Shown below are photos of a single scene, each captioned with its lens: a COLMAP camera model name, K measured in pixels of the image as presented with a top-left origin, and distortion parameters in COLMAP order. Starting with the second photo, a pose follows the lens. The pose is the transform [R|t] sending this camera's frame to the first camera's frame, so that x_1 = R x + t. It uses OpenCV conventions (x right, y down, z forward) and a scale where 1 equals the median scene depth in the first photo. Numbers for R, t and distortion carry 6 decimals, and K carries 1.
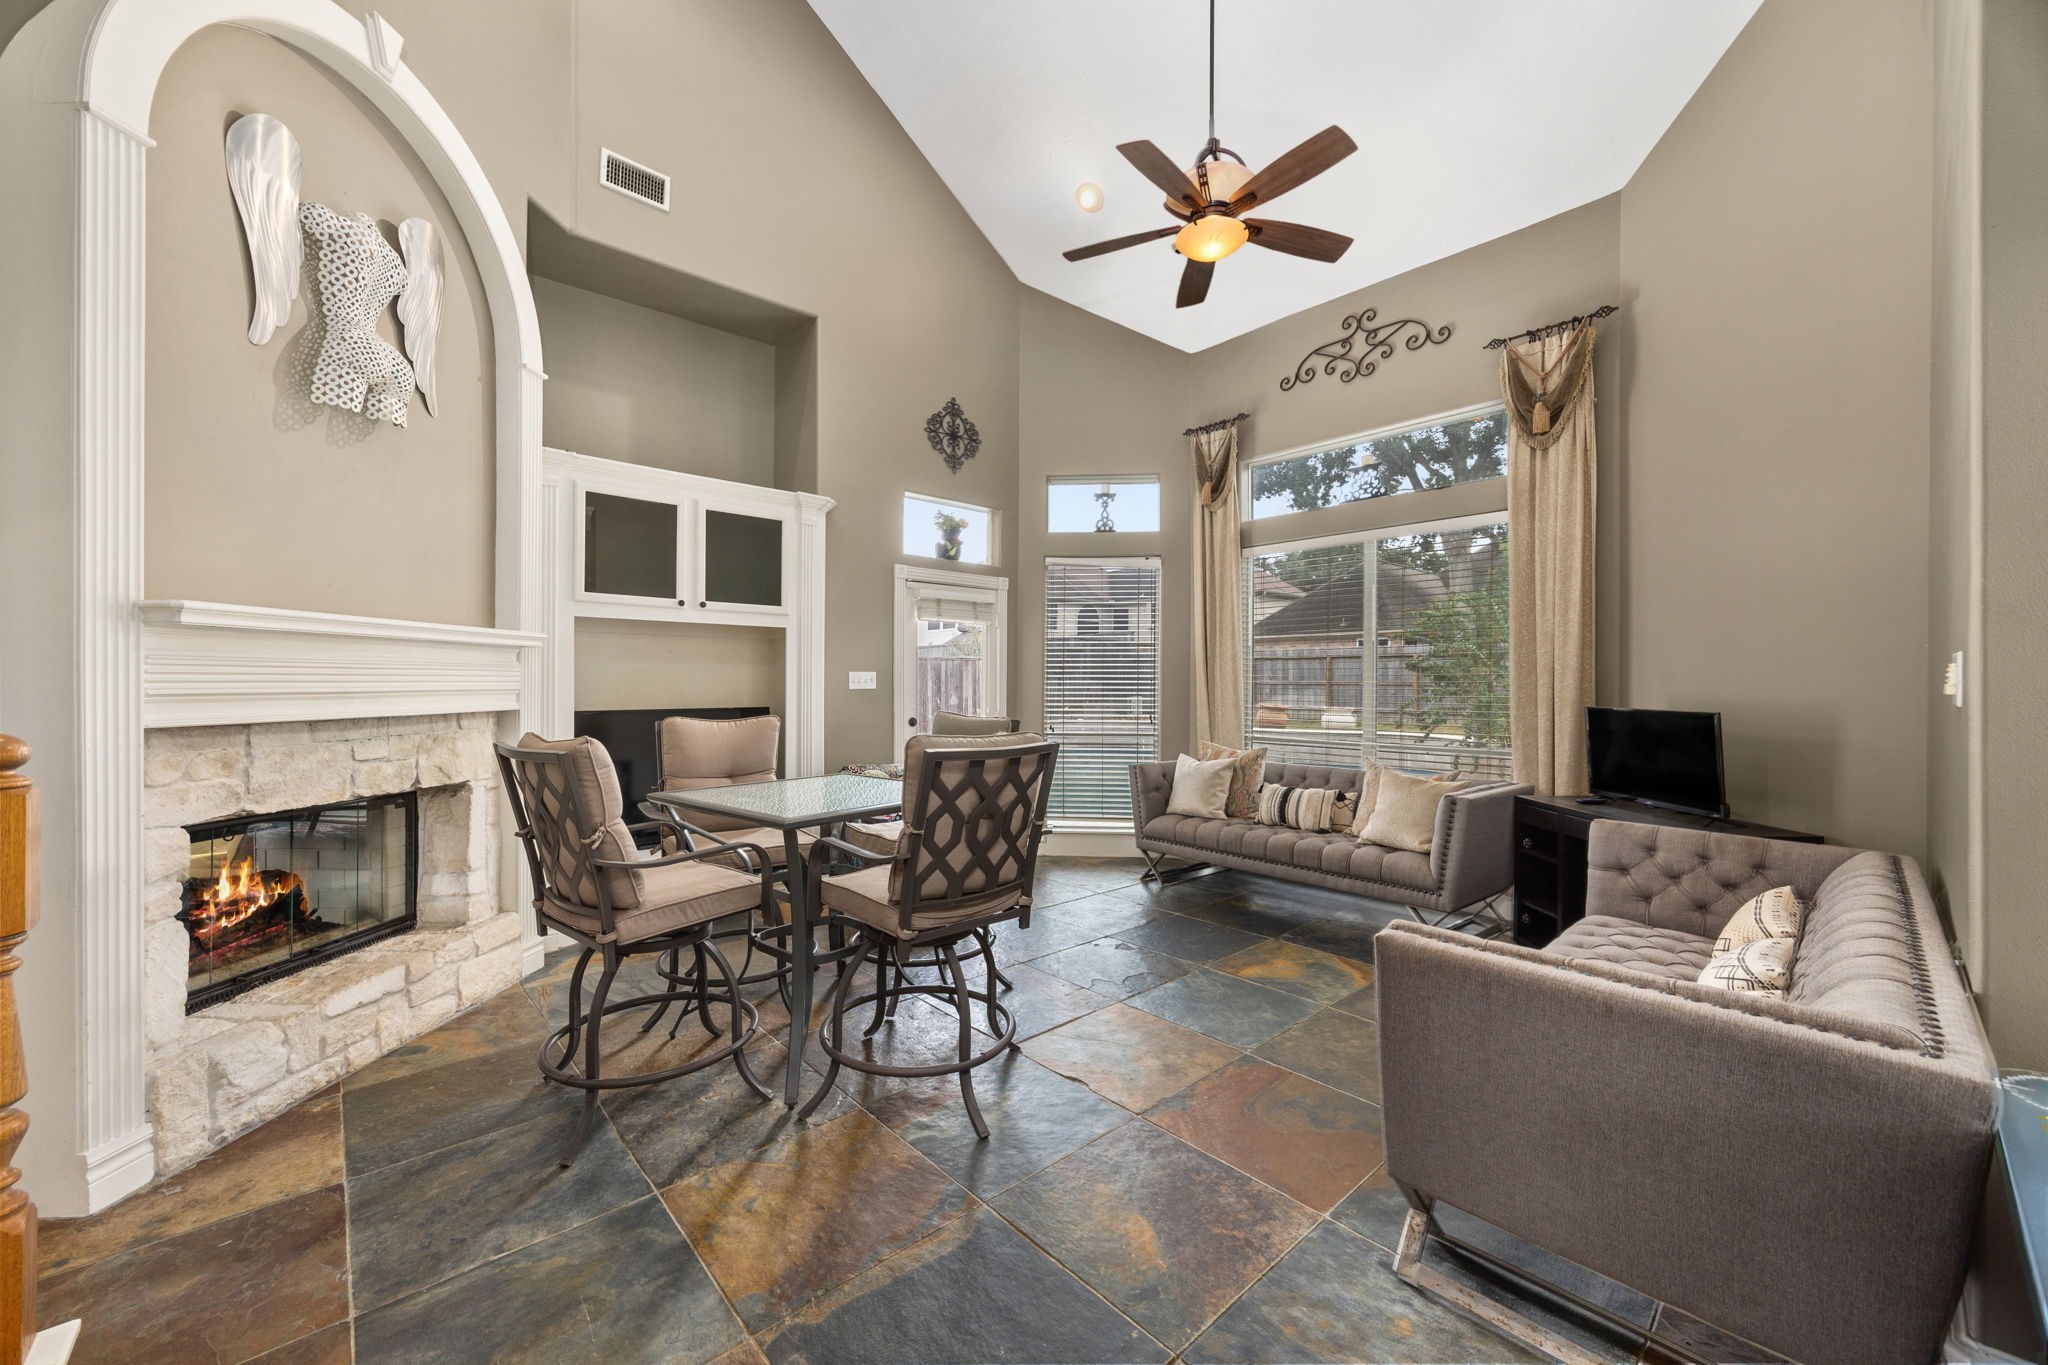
lens RADIAL K [[788.7, 0, 1033.0], [0, 788.7, 691.9], [0, 0, 1]] dist [0.002836, 0.003749]
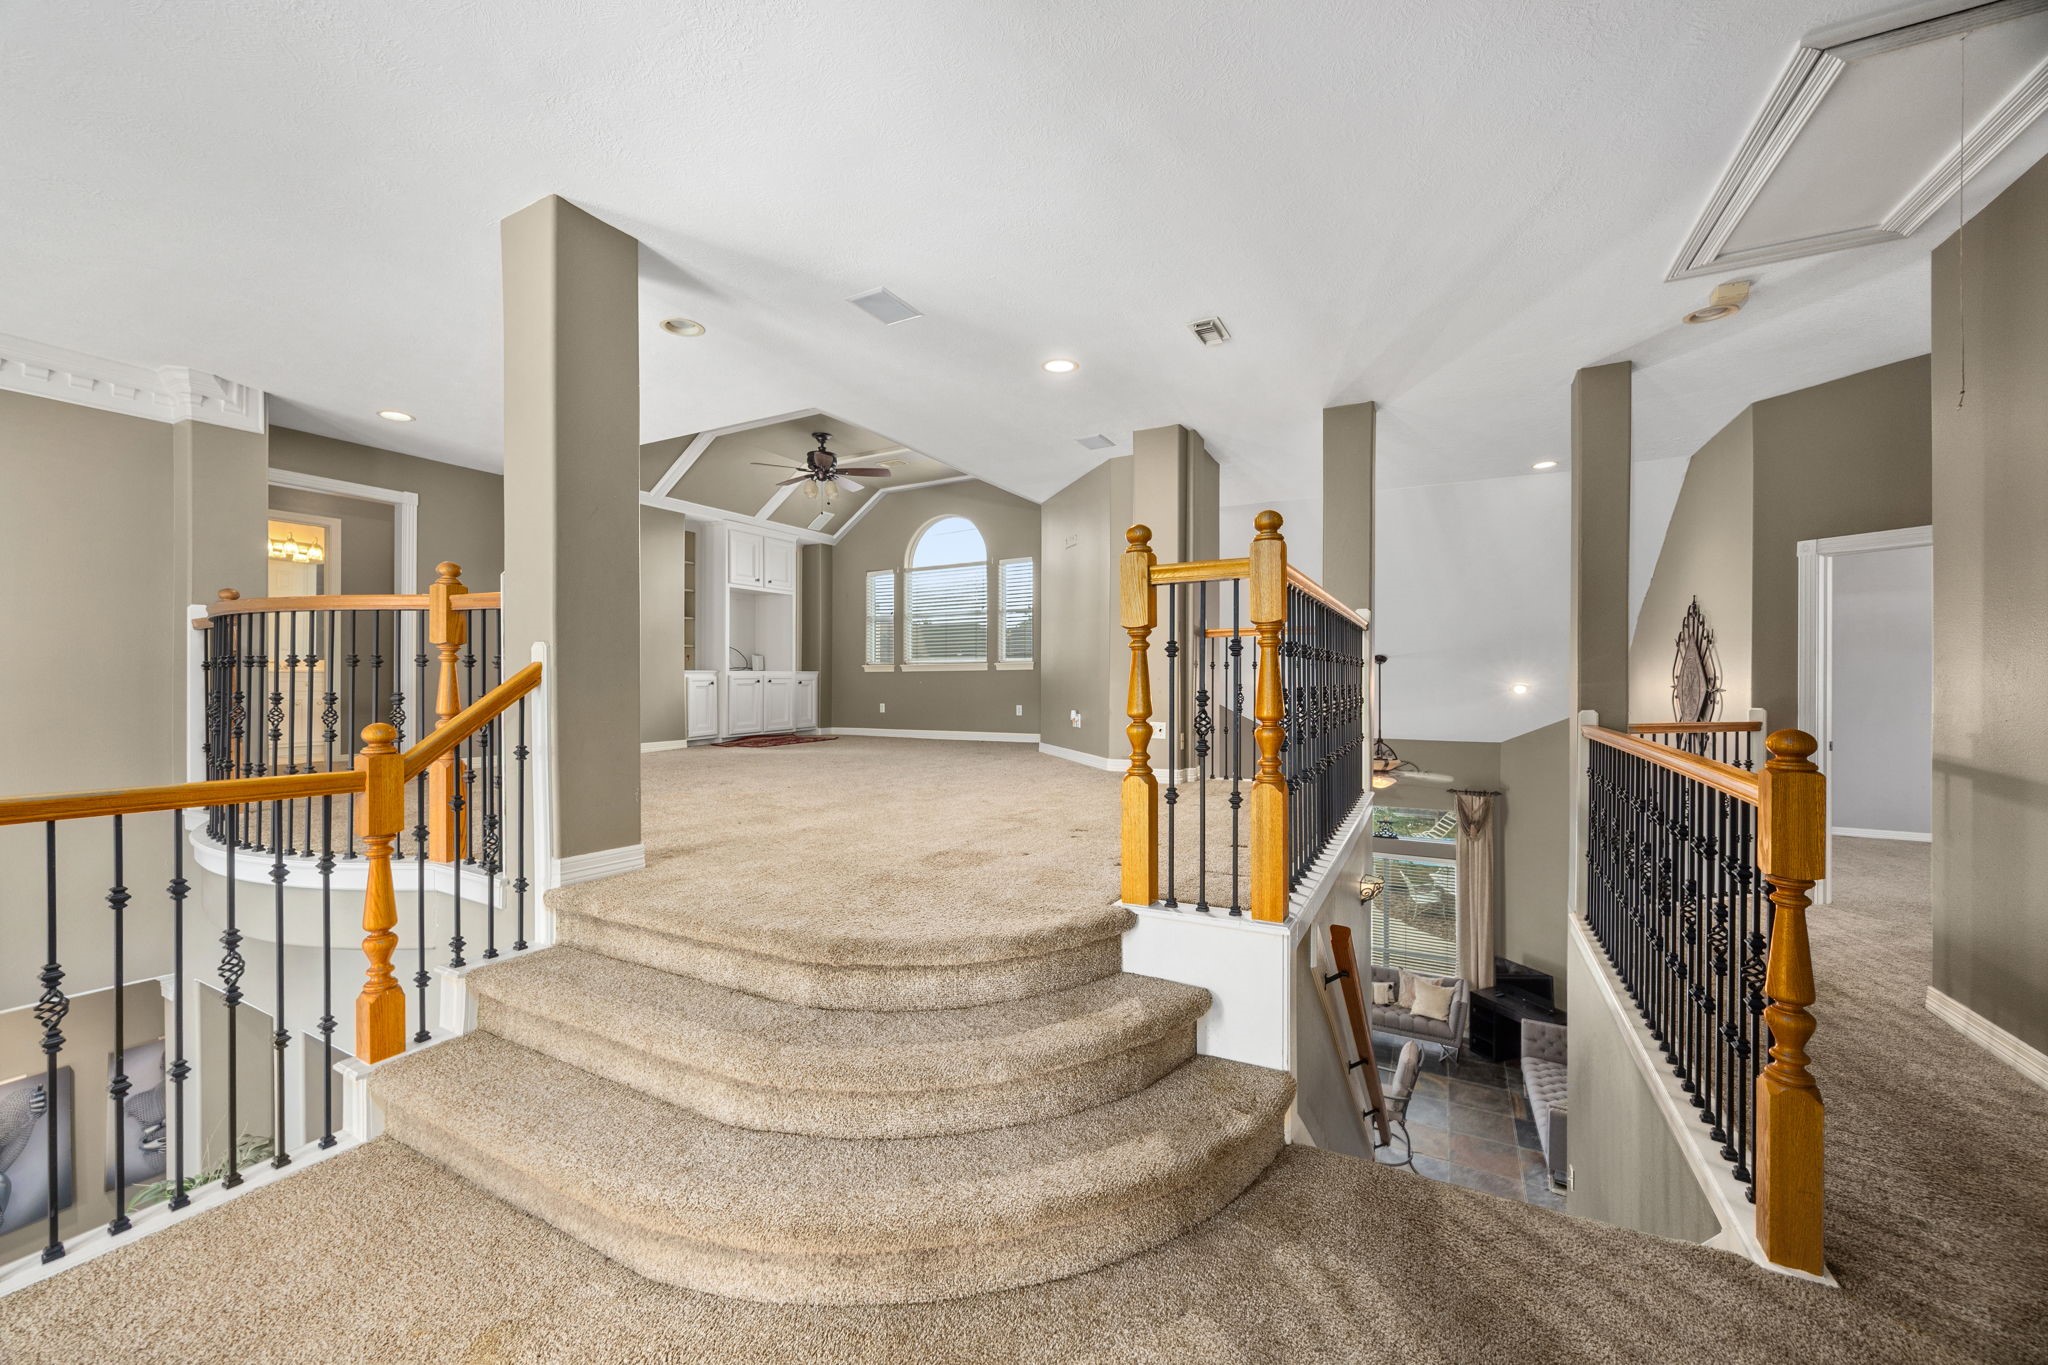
lens RADIAL K [[809.3, 0, 1022.2], [0, 809.3, 680.5], [0, 0, 1]] dist [0.002550, 0.000072]
pose [[0.941219, -0.013646, 0.337520, -1.330806], [0.013124, 0.999907, 0.003827, -0.747424], [-0.337541, 0.000828, 0.941311, -0.775771]]
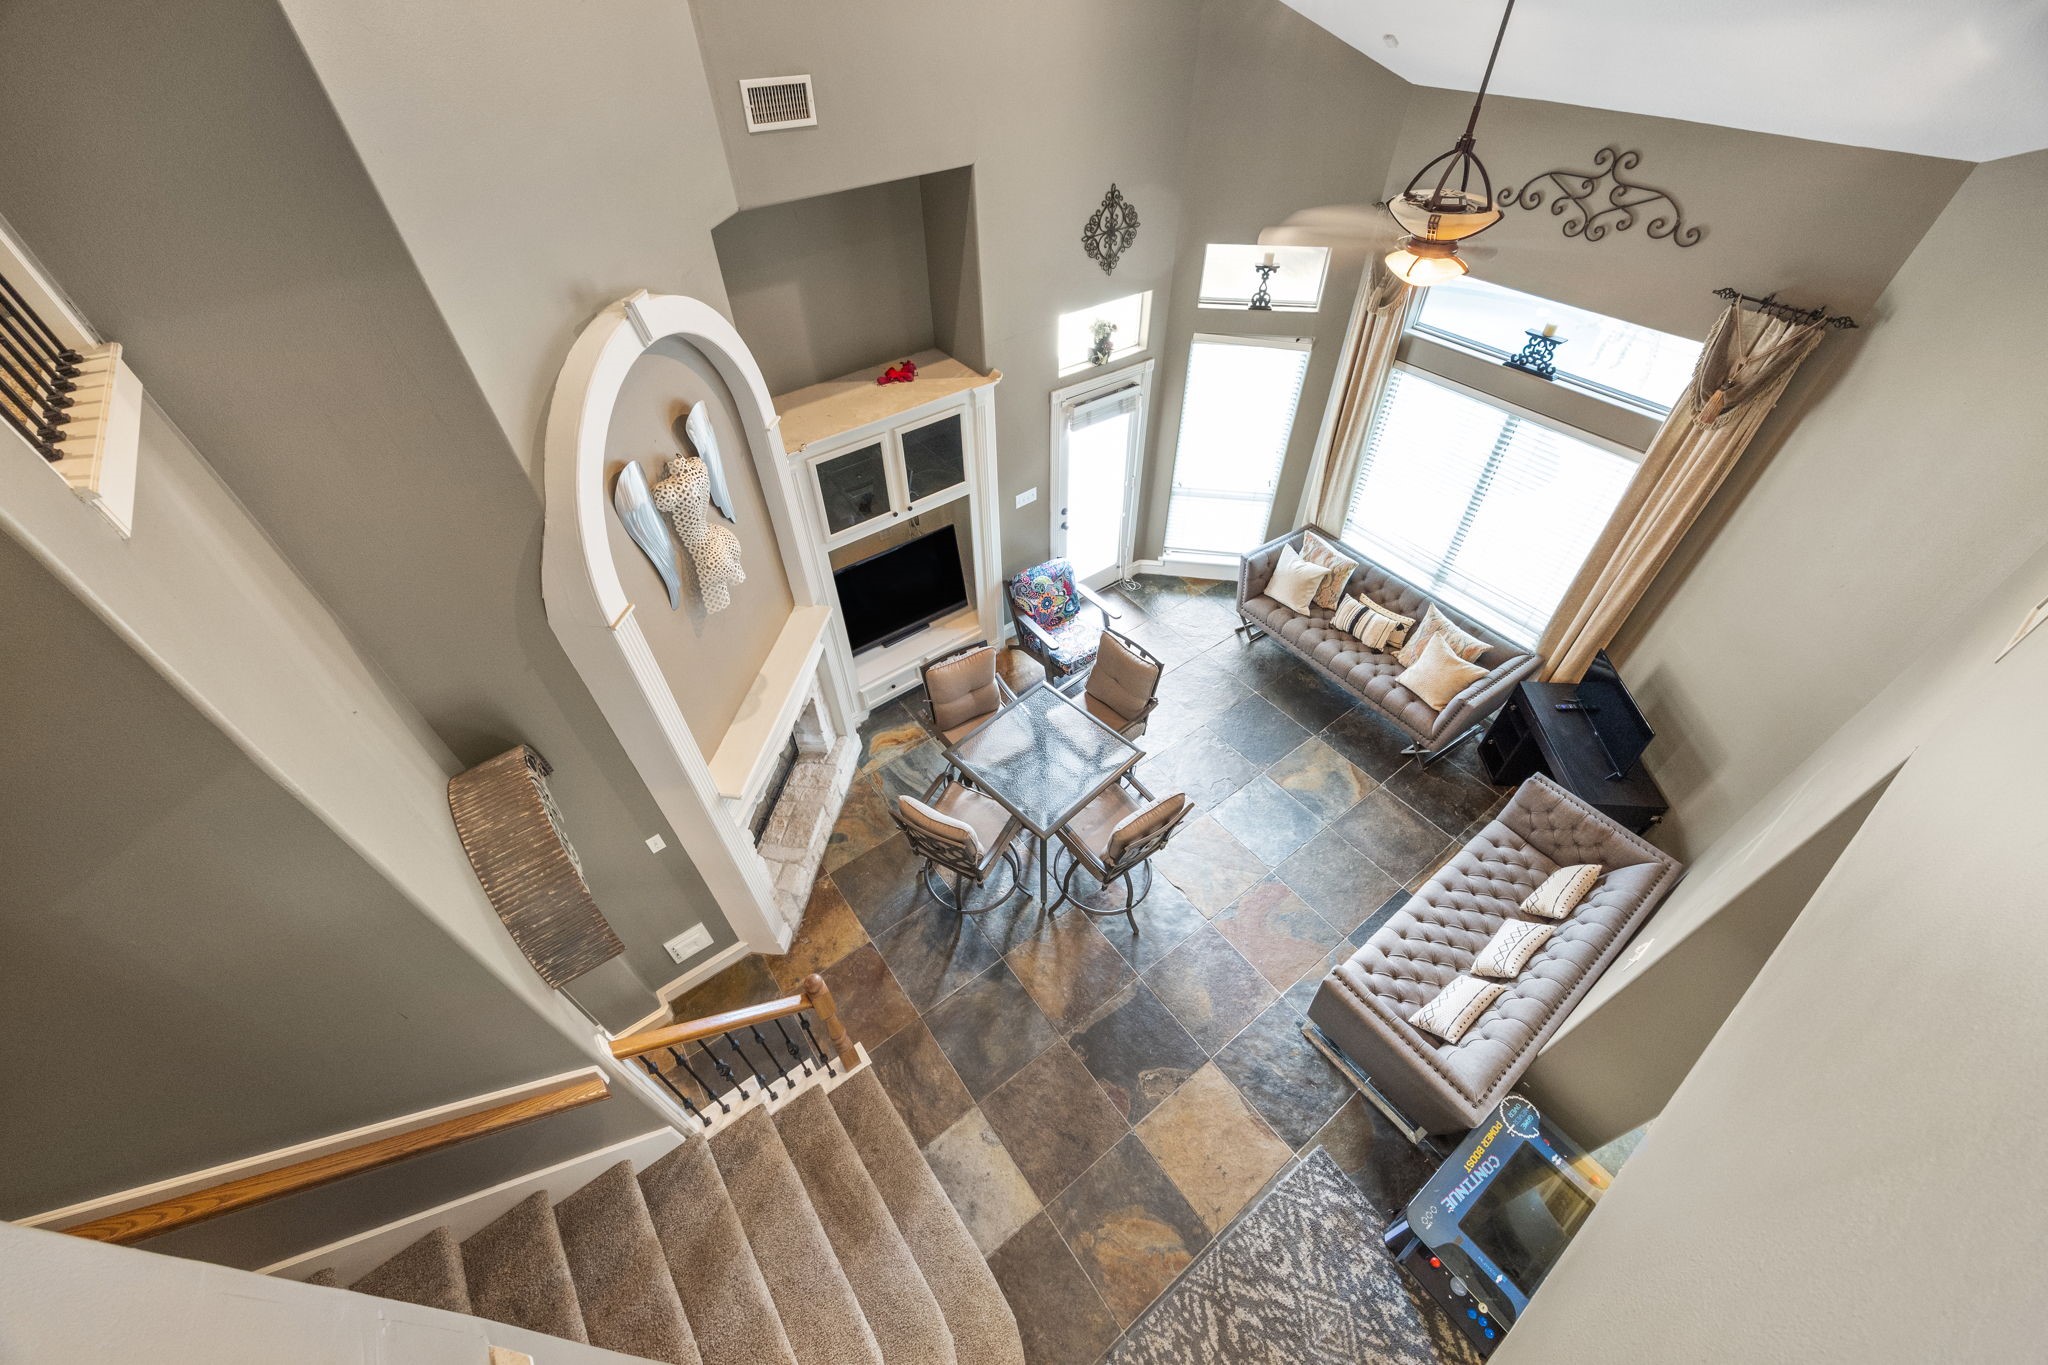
lens RADIAL K [[788.7, 0, 1033.0], [0, 788.7, 691.9], [0, 0, 1]] dist [0.002836, 0.003749]
pose [[0.995803, 0.056845, -0.071730, -0.114969], [0.011772, 0.697676, 0.716317, -0.741224], [0.090764, -0.714155, 0.694079, -0.036143]]
